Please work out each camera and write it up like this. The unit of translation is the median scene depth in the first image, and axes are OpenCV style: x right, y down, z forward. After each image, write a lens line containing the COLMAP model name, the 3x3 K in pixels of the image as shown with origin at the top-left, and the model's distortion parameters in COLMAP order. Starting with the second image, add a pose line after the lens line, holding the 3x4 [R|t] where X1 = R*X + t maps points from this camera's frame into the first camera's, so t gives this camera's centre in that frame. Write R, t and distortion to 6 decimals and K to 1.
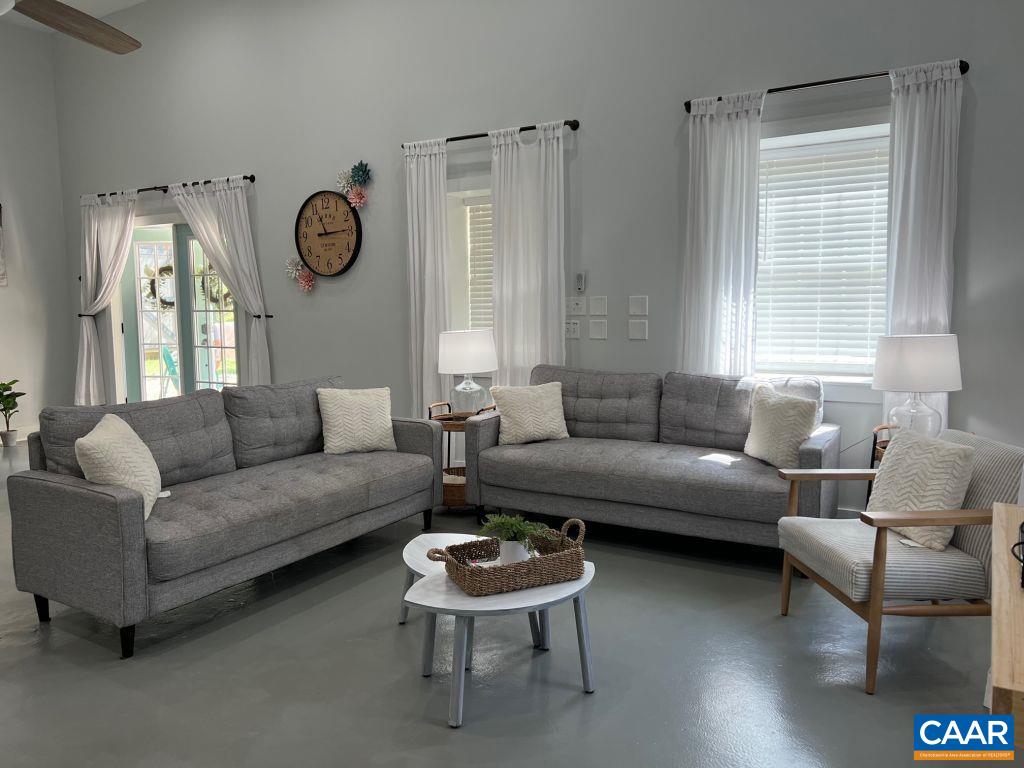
lens RADIAL K [[772.4, 0, 510.9], [0, 772.4, 382.4], [0, 0, 1]] dist [0.035468, -0.025425]
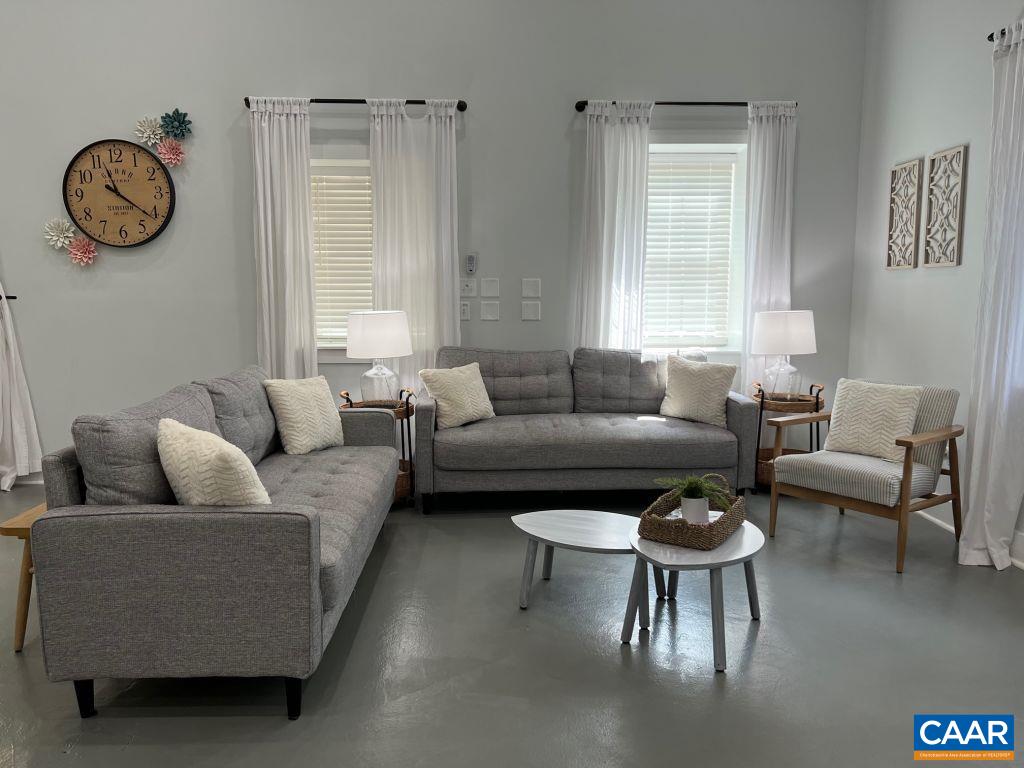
lens RADIAL K [[772.4, 0, 513.6], [0, 772.4, 386.4], [0, 0, 1]] dist [0.035468, -0.025425]
pose [[0.830691, -0.057299, 0.553778, -0.470560], [0.048593, 0.998356, 0.030408, 0.002320], [-0.554610, 0.001650, 0.832109, 0.141091]]
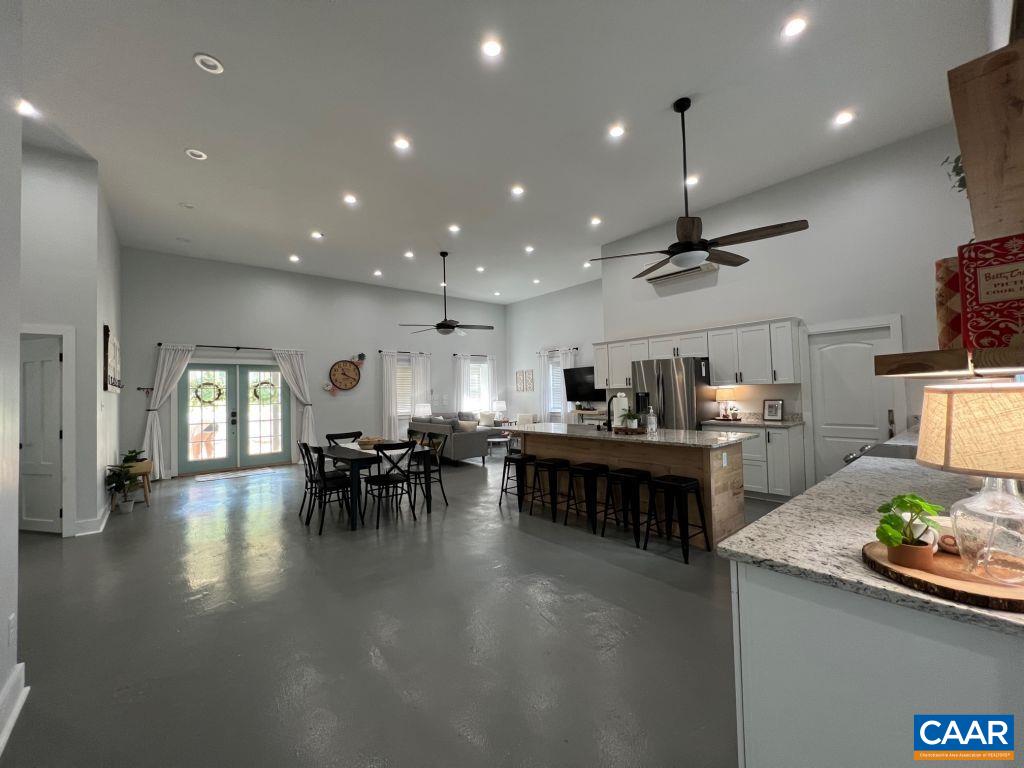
lens RADIAL K [[410.1, 0, 514.1], [0, 410.1, 384.1], [0, 0, 1]] dist [0.000386, 0.000019]
pose [[0.307958, 0.025340, 0.951062, -1.959750], [0.121346, 0.990435, -0.065682, 0.022307], [-0.943630, 0.135635, 0.301938, -0.051067]]
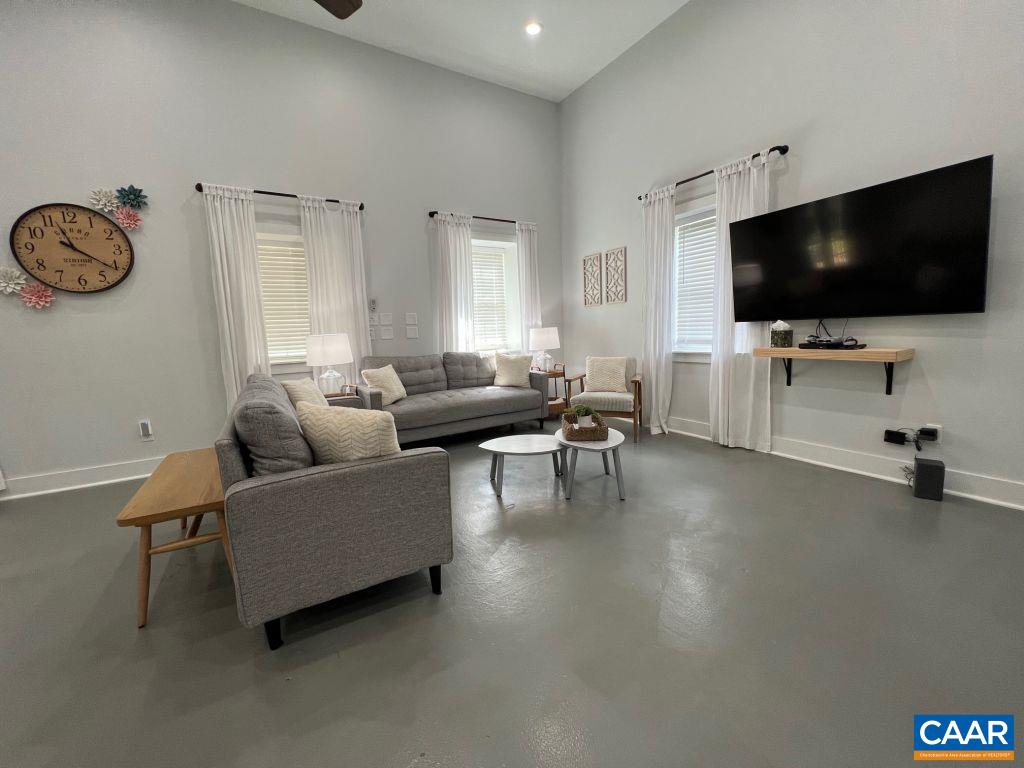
lens RADIAL K [[411.3, 0, 512.2], [0, 411.3, 382.1], [0, 0, 1]] dist [-0.000430, 0.000048]
pose [[0.456610, -0.116650, 0.881986, -0.611020], [0.126203, 0.989835, 0.065577, 0.011756], [-0.880670, 0.081366, 0.466690, 0.383872]]
